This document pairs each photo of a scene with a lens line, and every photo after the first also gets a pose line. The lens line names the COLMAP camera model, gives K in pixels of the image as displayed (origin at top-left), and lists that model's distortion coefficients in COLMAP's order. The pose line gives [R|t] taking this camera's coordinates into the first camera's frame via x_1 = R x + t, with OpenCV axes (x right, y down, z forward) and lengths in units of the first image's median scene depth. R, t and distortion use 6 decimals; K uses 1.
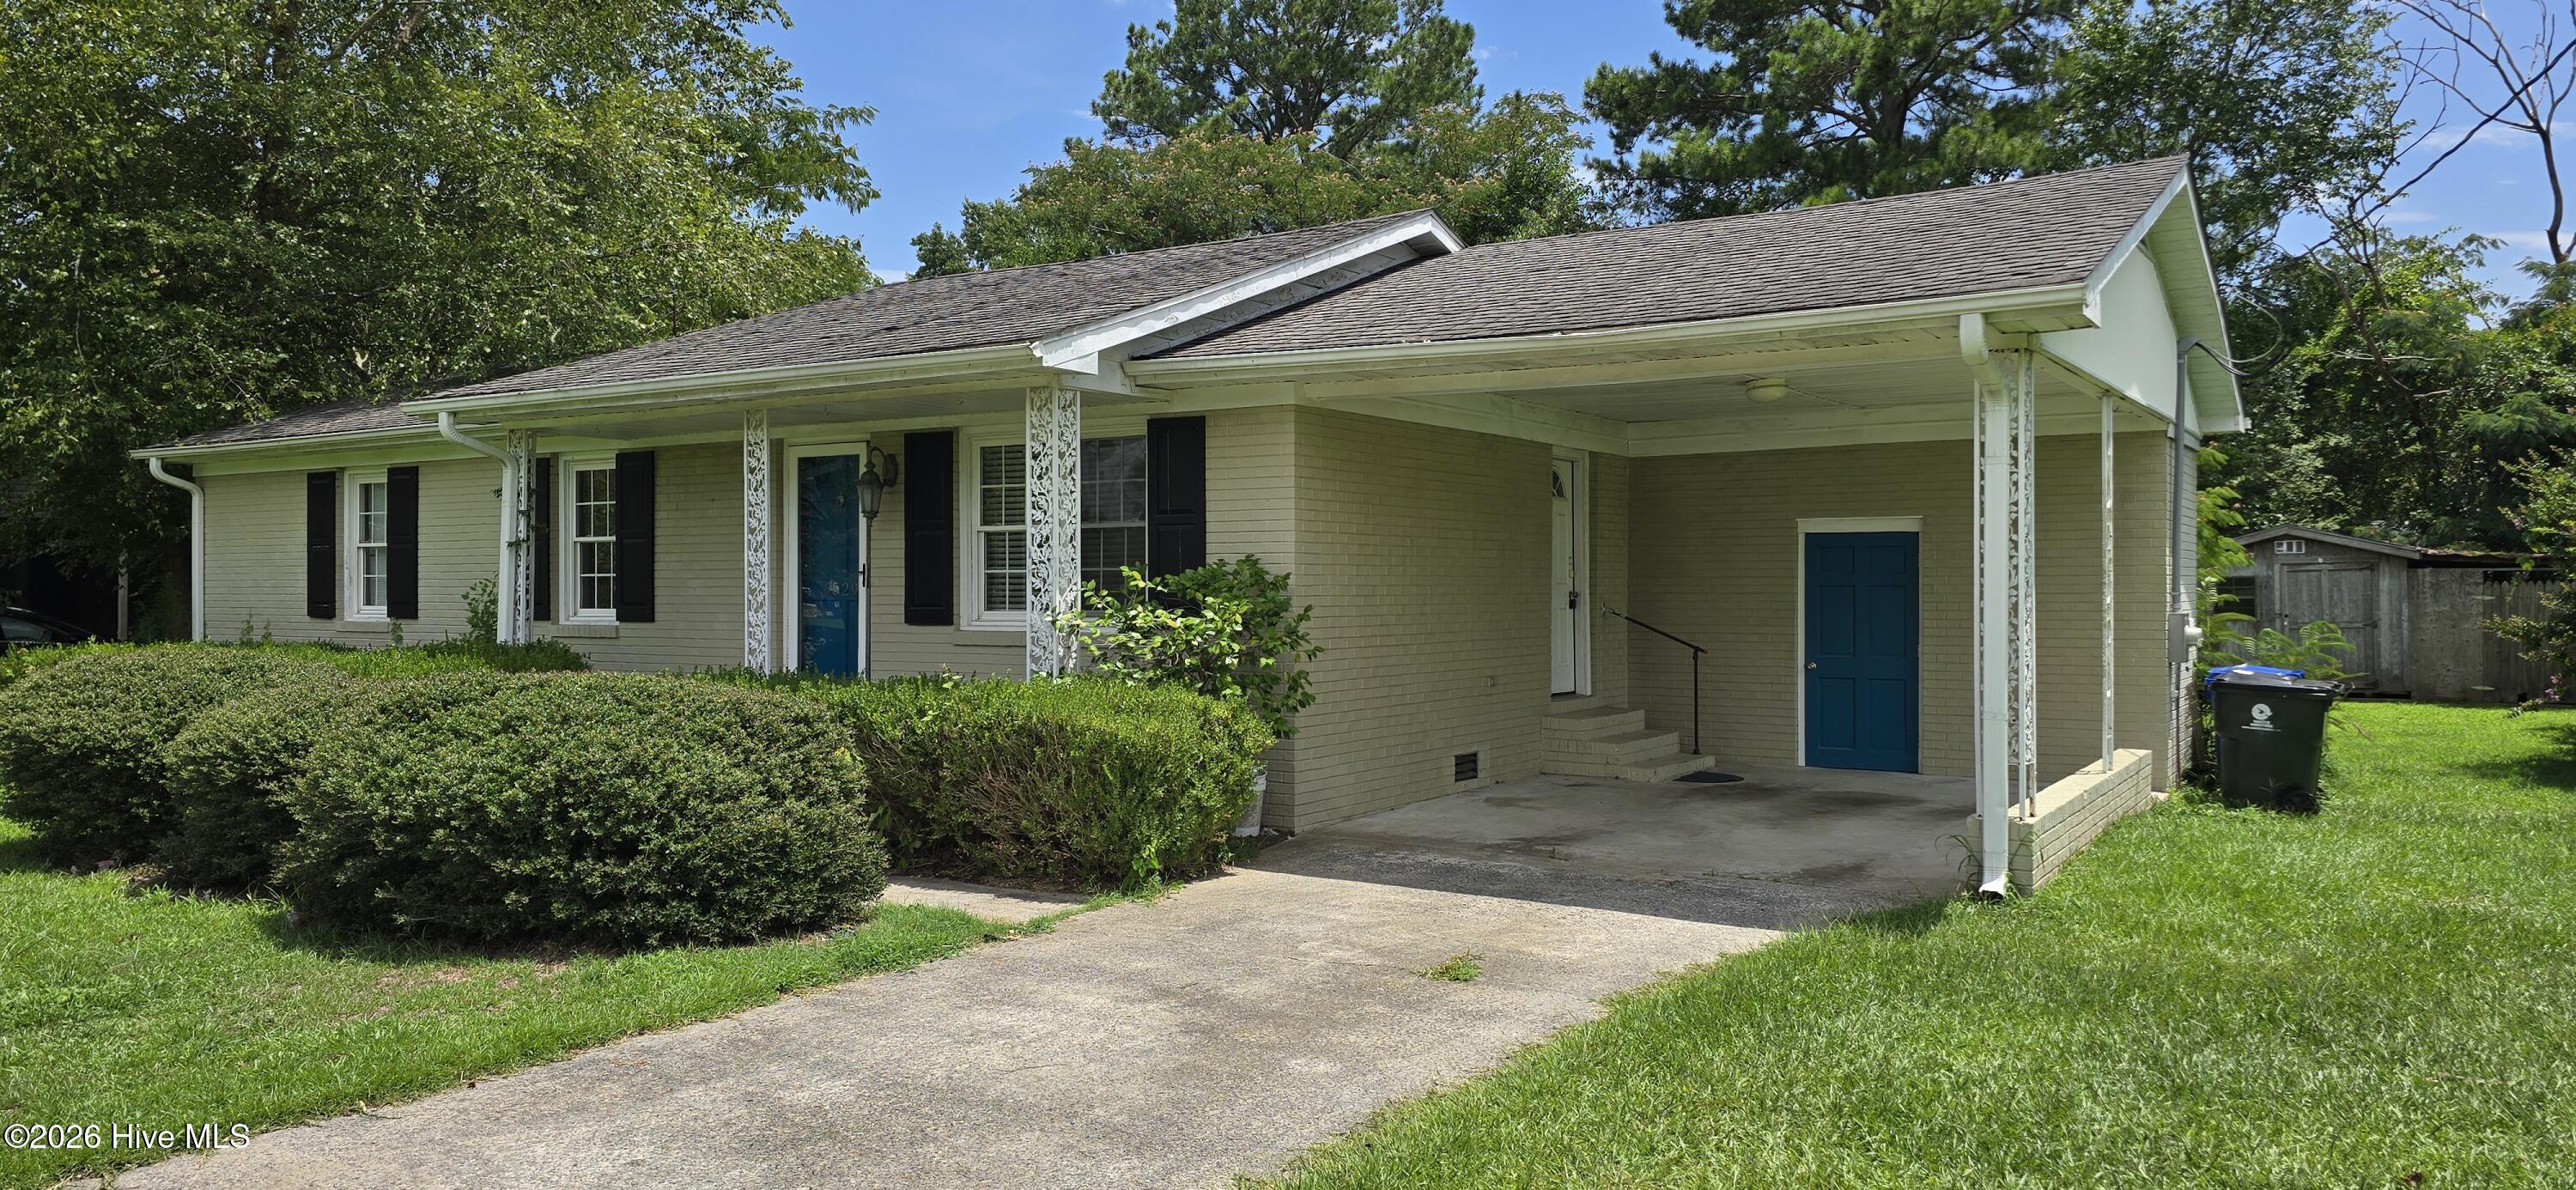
lens RADIAL K [[1620.5, 0, 1288.0], [0, 1620.5, 595.0], [0, 0, 1]] dist [0.030321, -0.000504]
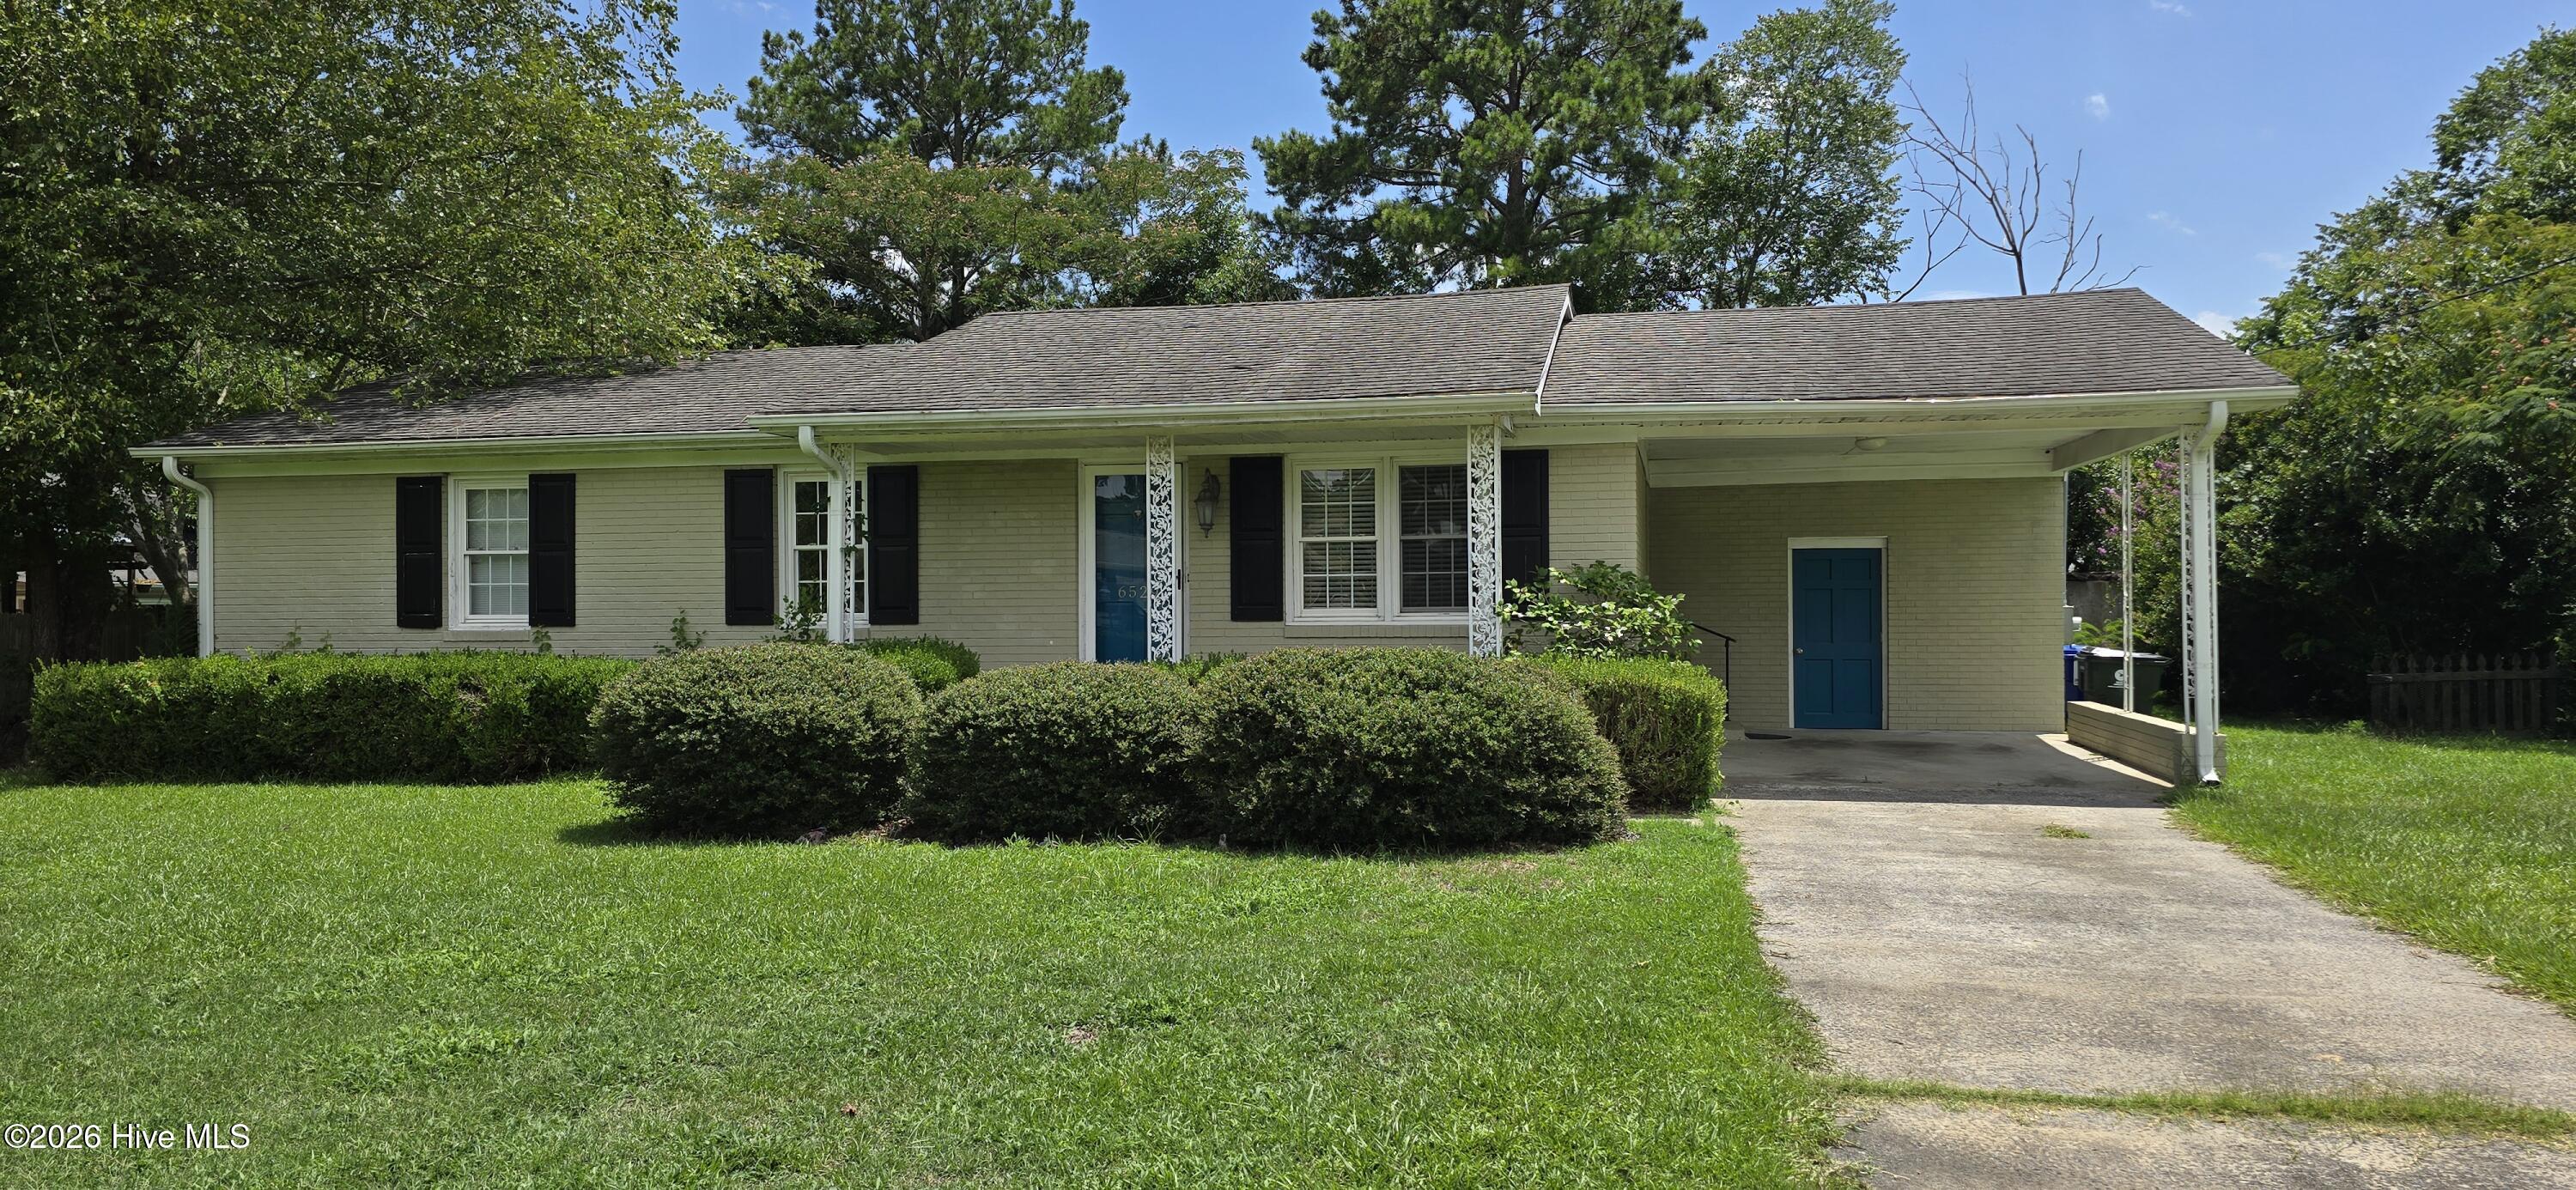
lens RADIAL K [[1607.9, 0, 1288.0], [0, 1607.9, 595.0], [0, 0, 1]] dist [0.046689, -0.000622]
pose [[0.941225, -0.003092, 0.337767, -0.492446], [0.007793, 0.999891, -0.012563, 0.011904], [-0.337691, 0.014457, 0.941146, -0.080281]]
